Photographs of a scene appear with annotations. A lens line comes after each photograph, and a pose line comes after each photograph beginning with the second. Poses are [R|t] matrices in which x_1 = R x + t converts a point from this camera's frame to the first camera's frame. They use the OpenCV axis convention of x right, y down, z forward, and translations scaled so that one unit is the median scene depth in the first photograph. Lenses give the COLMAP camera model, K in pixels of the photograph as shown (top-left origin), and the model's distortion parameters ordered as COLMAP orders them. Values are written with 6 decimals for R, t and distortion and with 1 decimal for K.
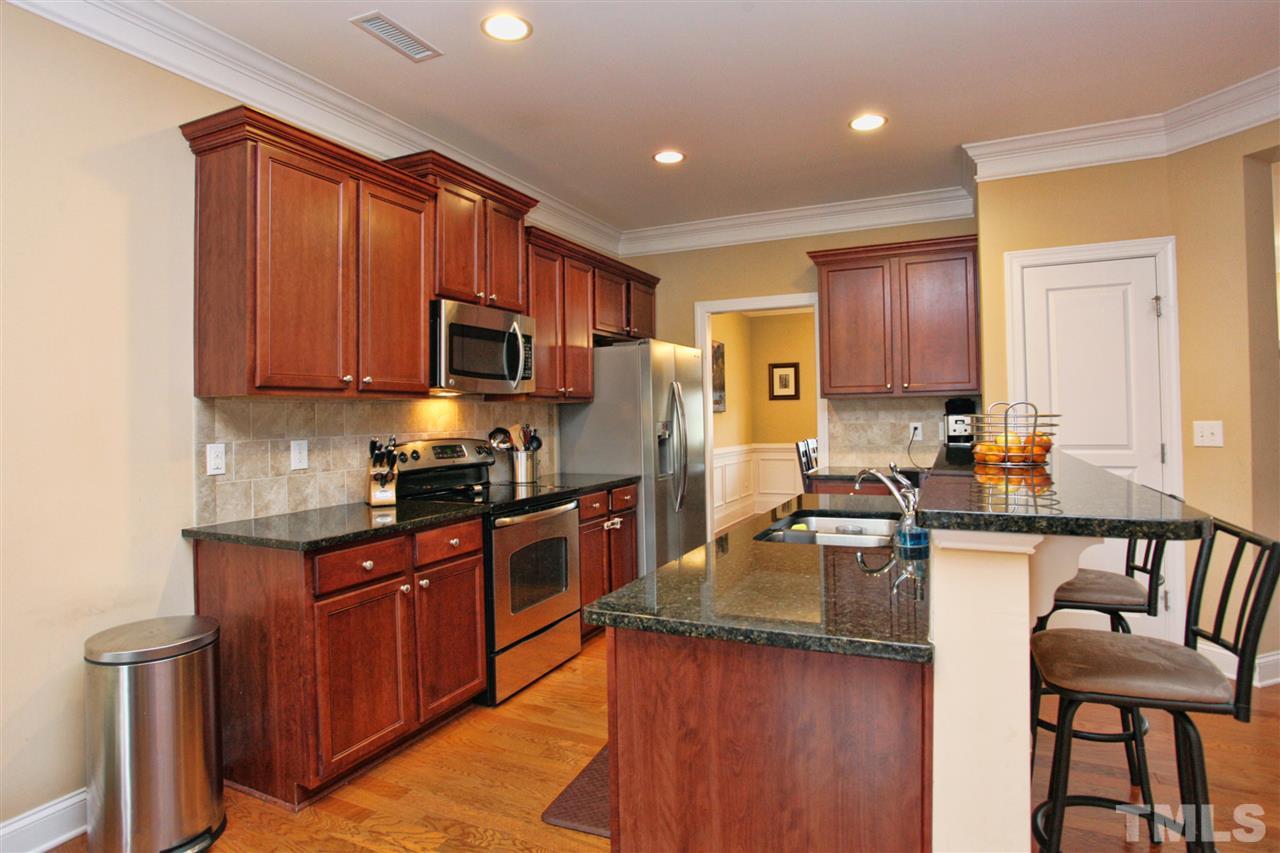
lens RADIAL K [[691.4, 0, 640.0], [0, 691.4, 406.0], [0, 0, 1]] dist [-0.072304, 0.037991]
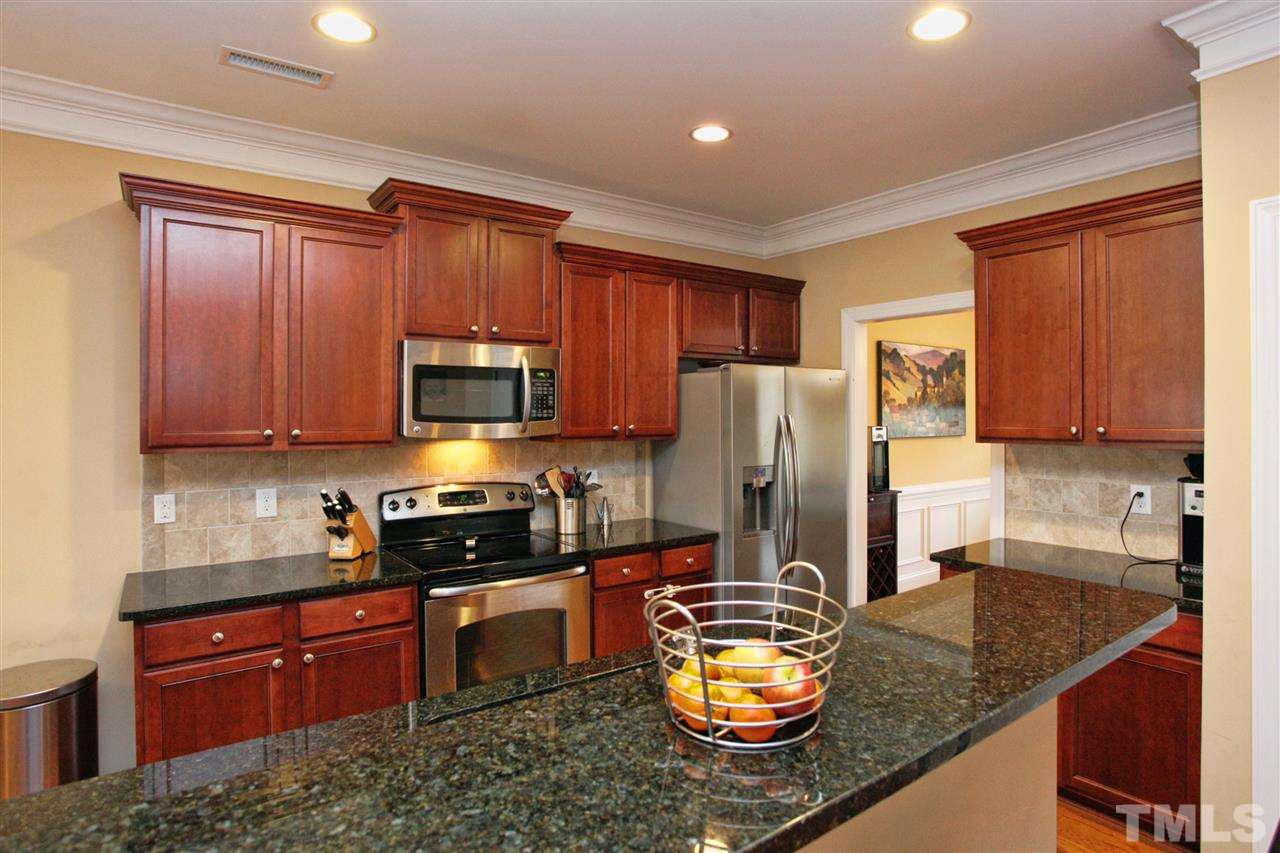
lens RADIAL K [[691.4, 0, 640.0], [0, 691.4, 406.0], [0, 0, 1]] dist [-0.072304, 0.037991]
pose [[0.878797, 0.006716, -0.477149, 0.366453], [-0.004294, 0.999972, 0.006166, -0.063516], [0.477177, -0.003369, 0.878801, 0.295904]]
